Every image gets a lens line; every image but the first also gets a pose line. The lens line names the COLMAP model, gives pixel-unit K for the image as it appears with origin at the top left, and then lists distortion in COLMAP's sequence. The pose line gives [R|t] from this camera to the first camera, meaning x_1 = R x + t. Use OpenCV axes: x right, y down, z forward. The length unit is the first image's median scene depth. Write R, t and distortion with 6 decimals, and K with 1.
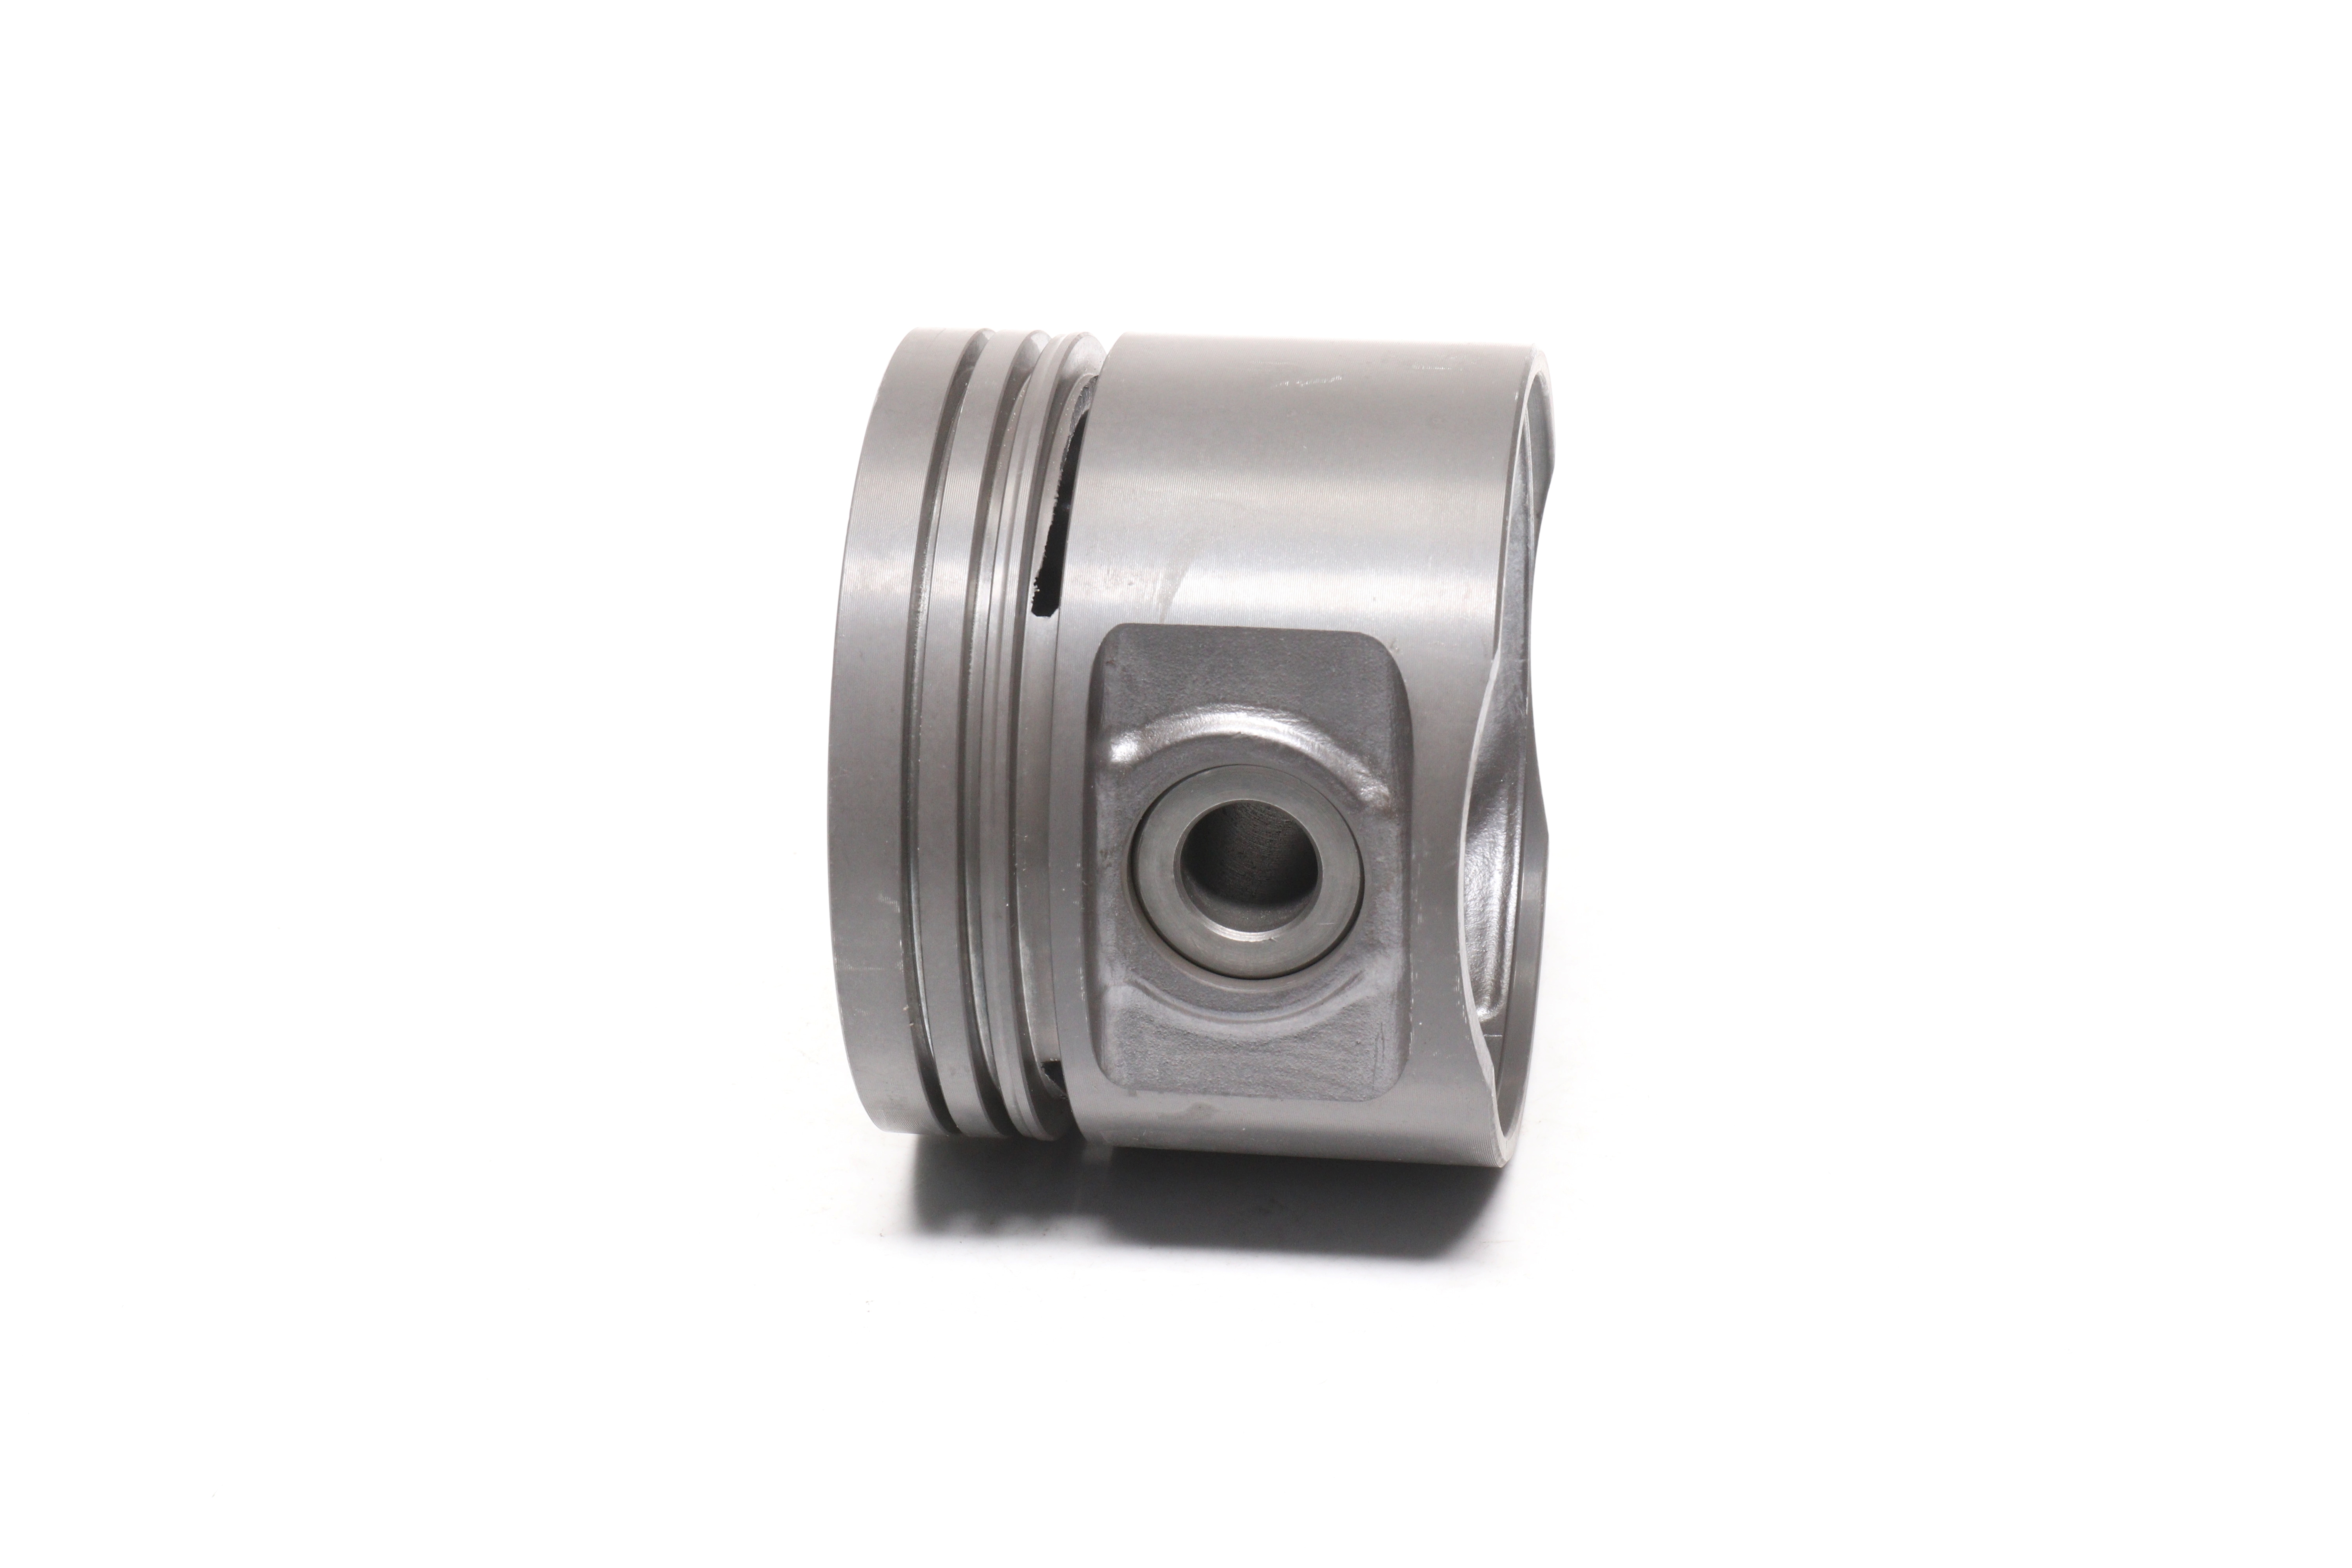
lens RADIAL K [[6129.0, 0, 1174.3], [0, 6129.0, 784.6], [0, 0, 1]] dist [-0.010128, 0.000000]
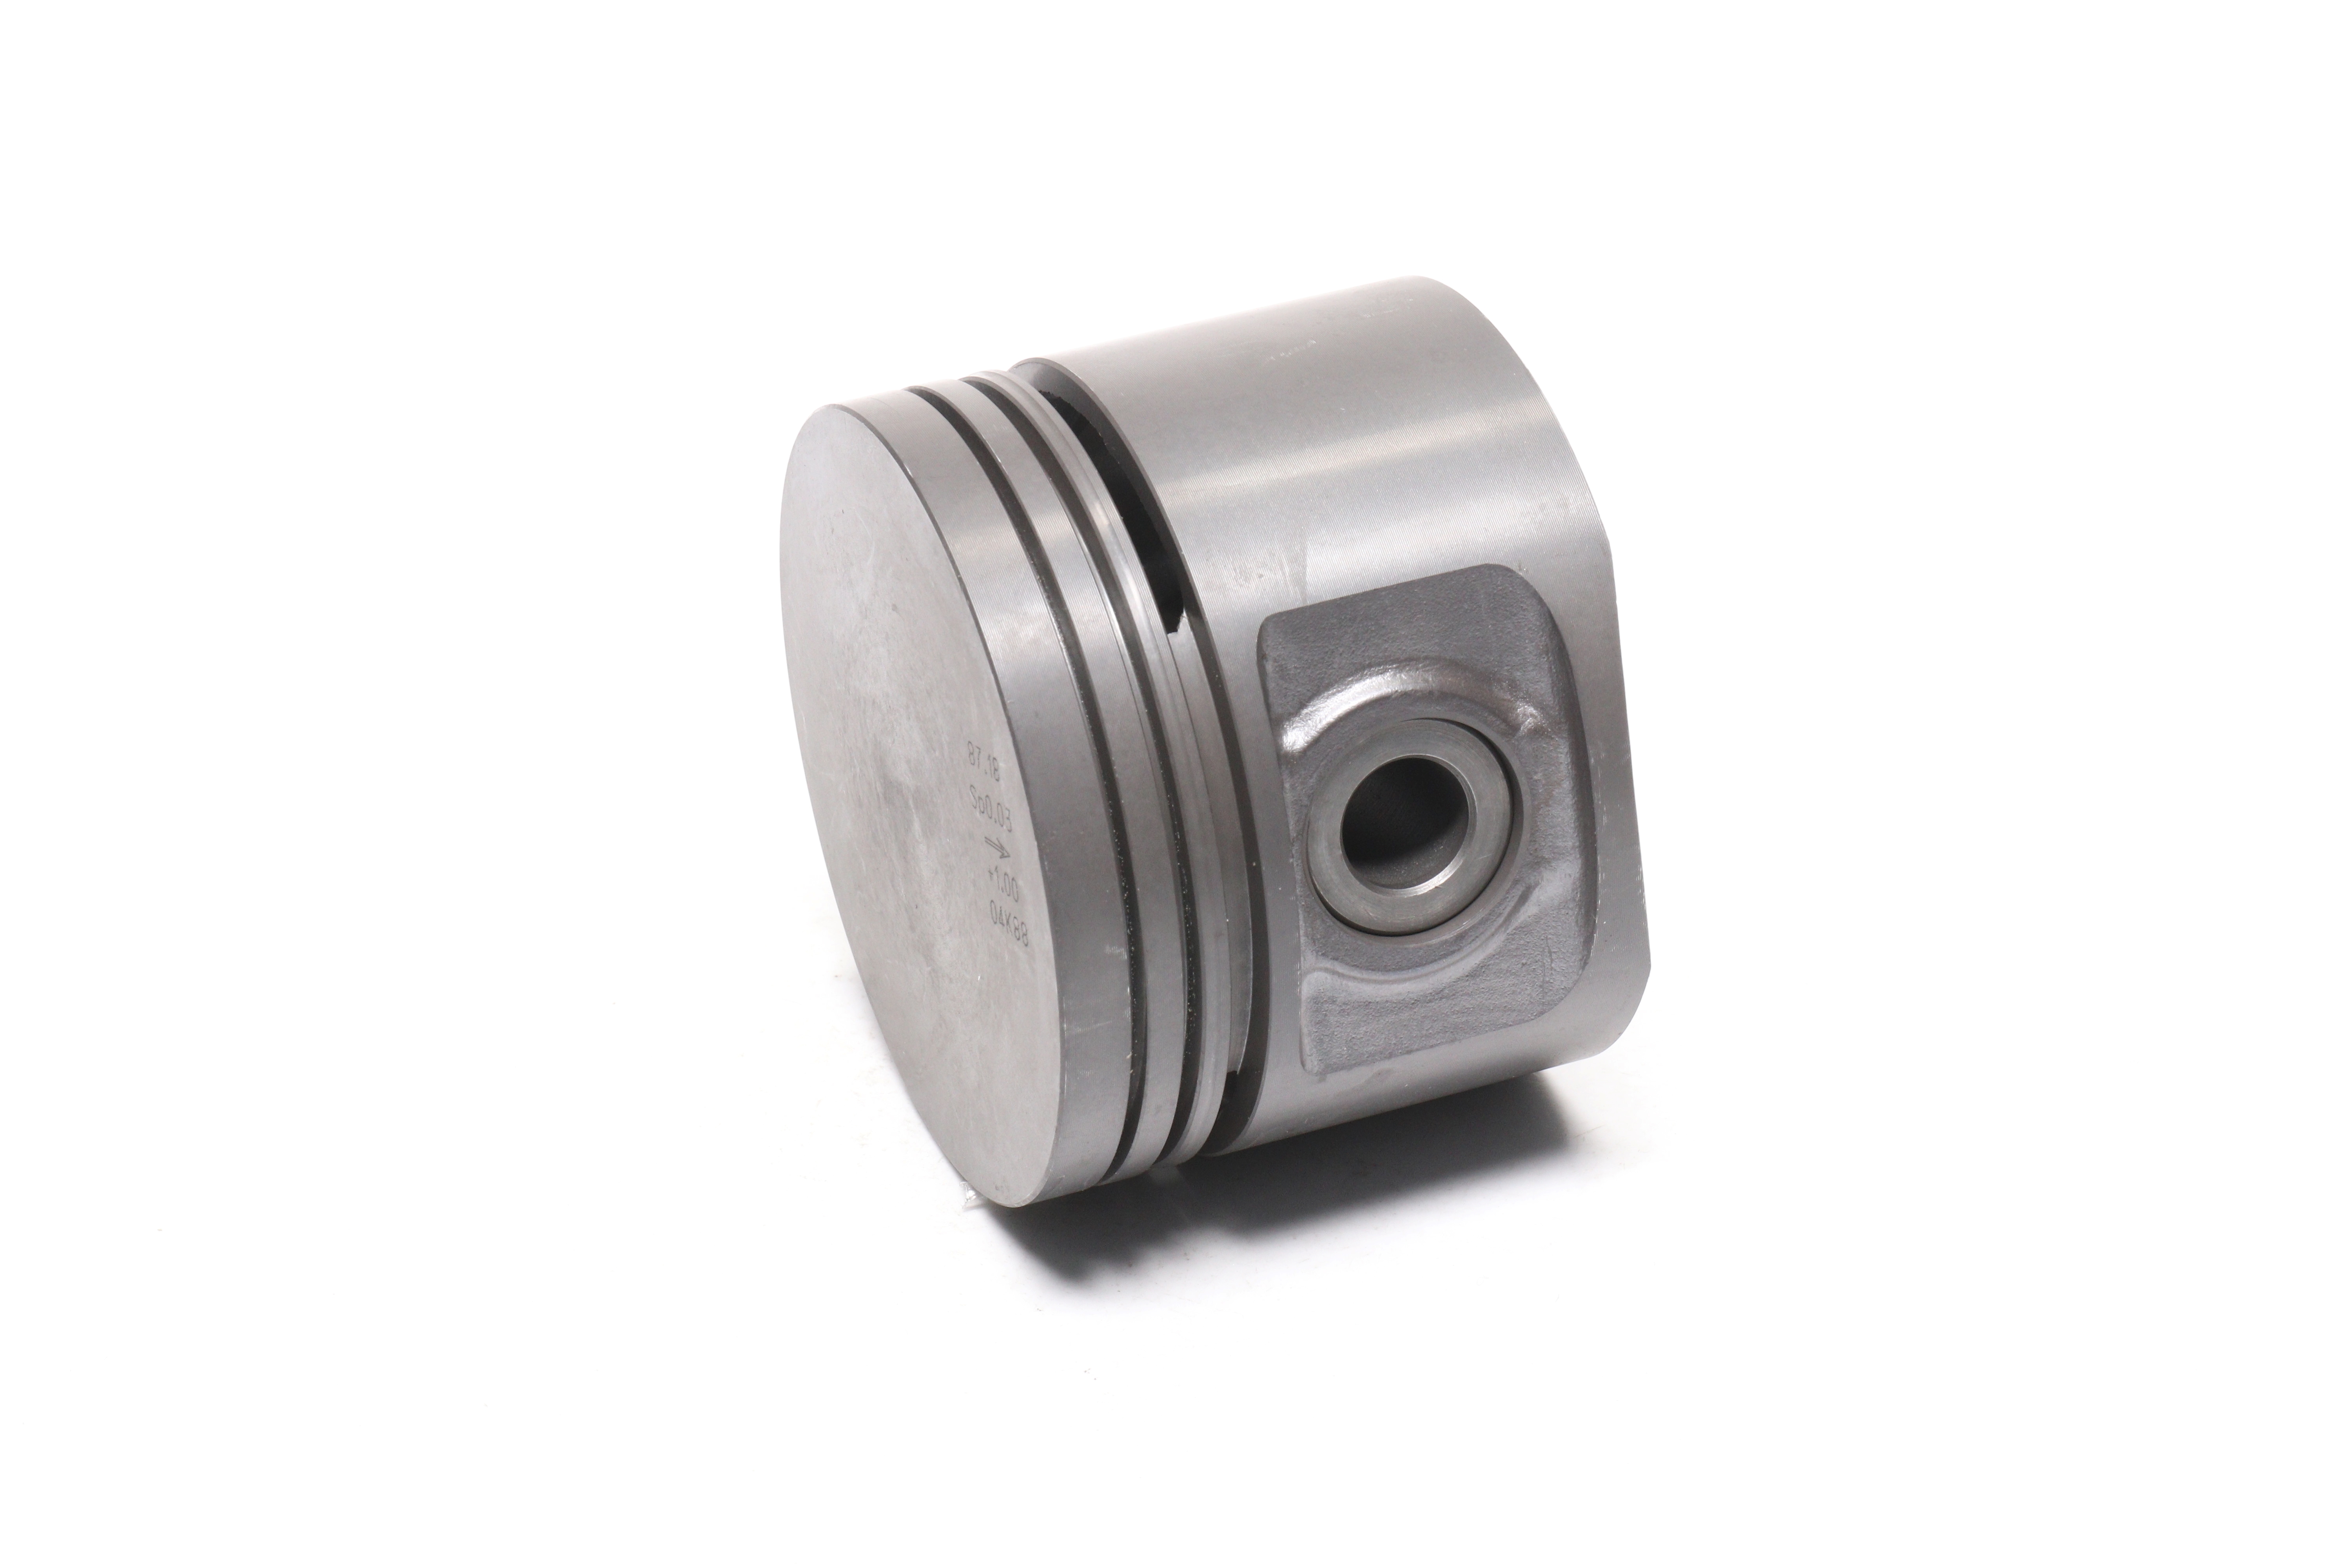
lens RADIAL K [[6129.0, 0, 1176.5], [0, 6129.0, 784.8], [0, 0, 1]] dist [-0.010128, 0.000000]
pose [[0.847708, -0.257285, 0.463892, -0.485348], [0.263957, 0.963141, 0.051828, -0.054720], [-0.460127, 0.078513, 0.884375, 0.124473]]
